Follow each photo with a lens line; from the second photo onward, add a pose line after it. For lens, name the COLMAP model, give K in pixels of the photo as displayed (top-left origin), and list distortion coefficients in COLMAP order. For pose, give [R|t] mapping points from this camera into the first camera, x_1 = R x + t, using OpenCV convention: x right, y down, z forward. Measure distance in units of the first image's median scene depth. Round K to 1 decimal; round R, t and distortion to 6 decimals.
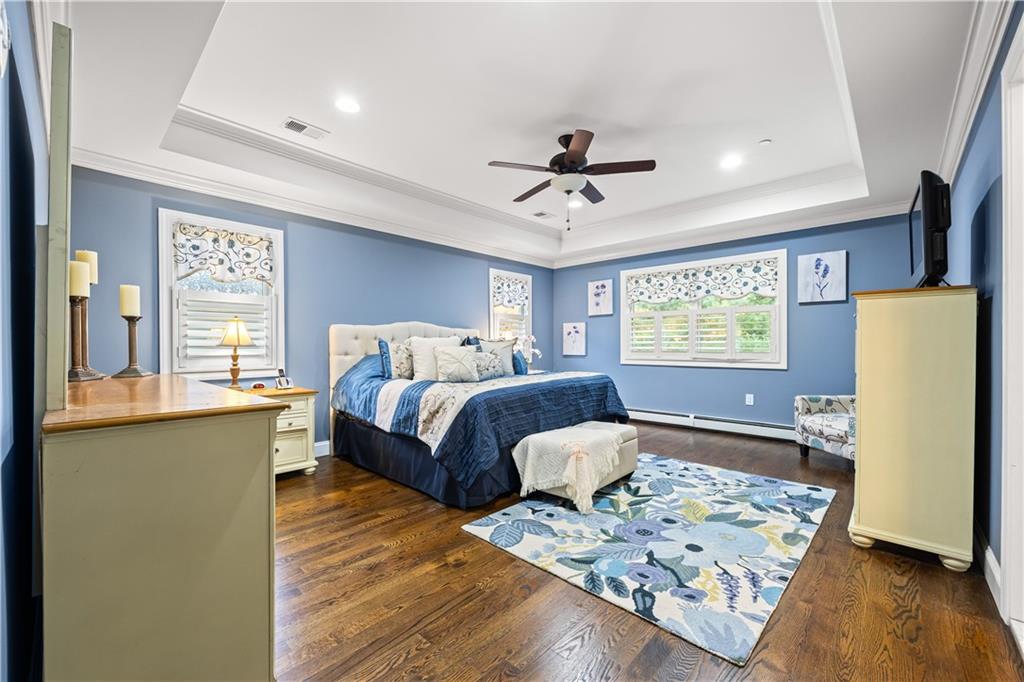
lens RADIAL K [[416.9, 0, 512.2], [0, 416.9, 341.8], [0, 0, 1]] dist [0.002230, -0.000820]
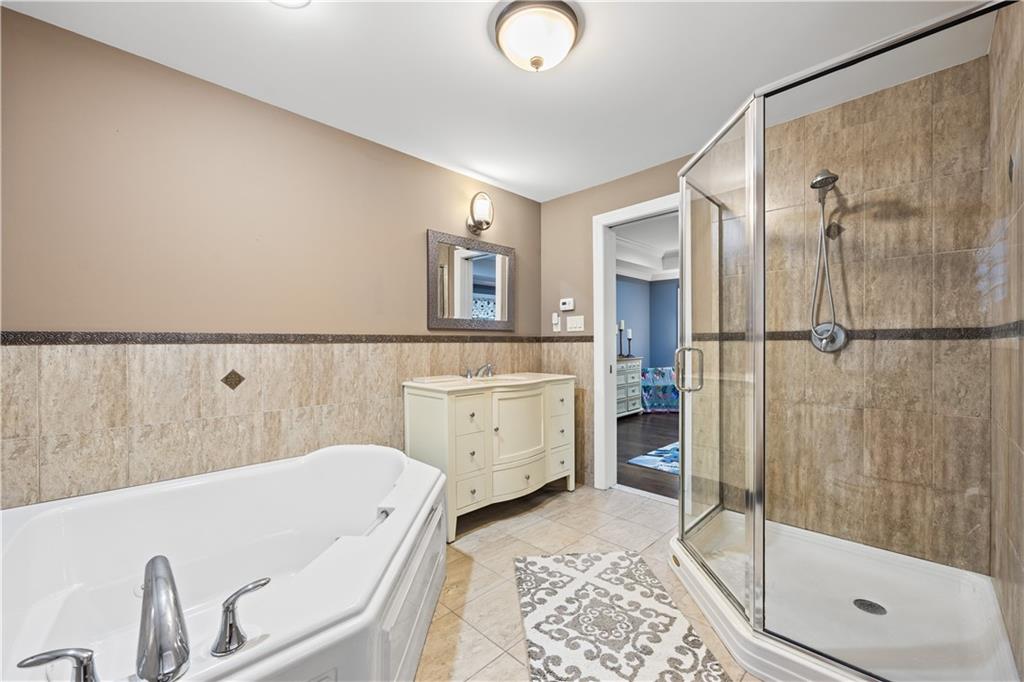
lens RADIAL K [[416.9, 0, 518.6], [0, 416.9, 344.1], [0, 0, 1]] dist [0.002230, -0.000820]
pose [[-0.027339, -0.001580, -0.999625, 2.654637], [0.001868, 0.999997, -0.001632, -0.014923], [0.999624, -0.001912, -0.027336, 0.276871]]
